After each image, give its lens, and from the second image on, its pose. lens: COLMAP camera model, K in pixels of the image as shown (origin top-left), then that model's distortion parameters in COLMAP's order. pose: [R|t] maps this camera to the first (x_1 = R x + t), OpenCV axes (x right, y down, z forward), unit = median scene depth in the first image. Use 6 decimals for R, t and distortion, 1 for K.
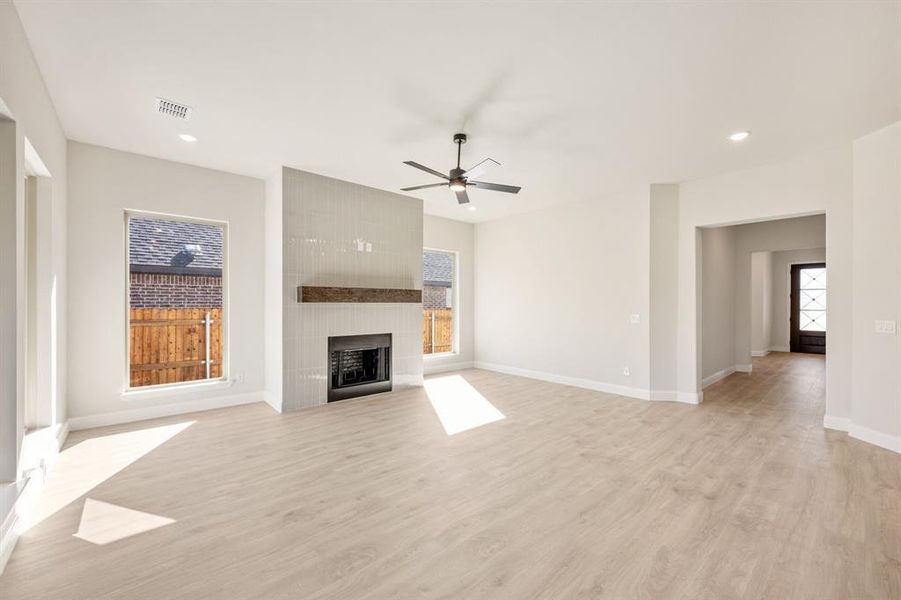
lens RADIAL K [[364.1, 0, 452.7], [0, 364.1, 303.3], [0, 0, 1]] dist [0.001130, -0.000191]
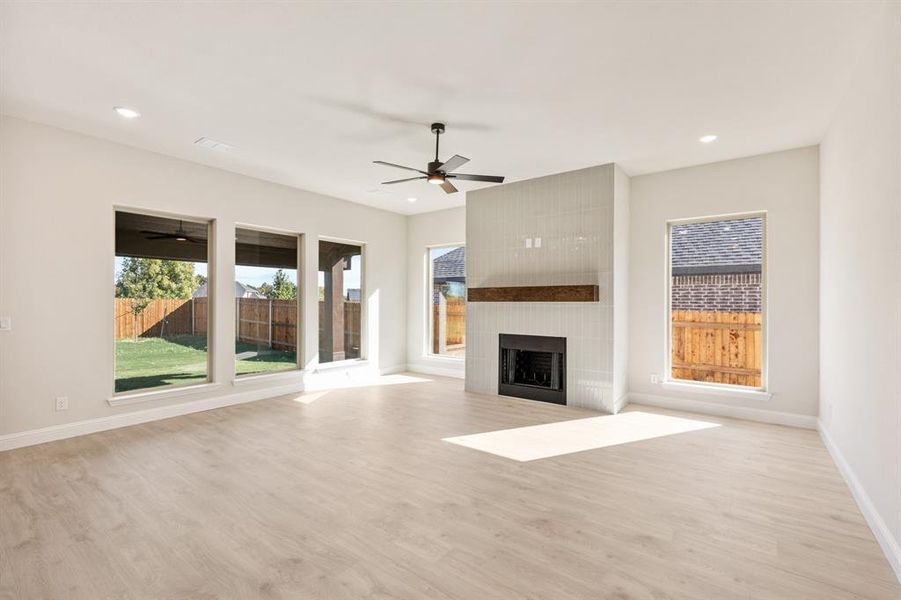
lens RADIAL K [[396.7, 0, 450.1], [0, 396.7, 305.9], [0, 0, 1]] dist [-0.002126, 0.000208]
pose [[0.195933, 0.006505, -0.980596, 0.908975], [-0.002432, 0.999978, 0.006148, 0.003425], [0.980614, 0.001180, 0.195944, 0.725496]]
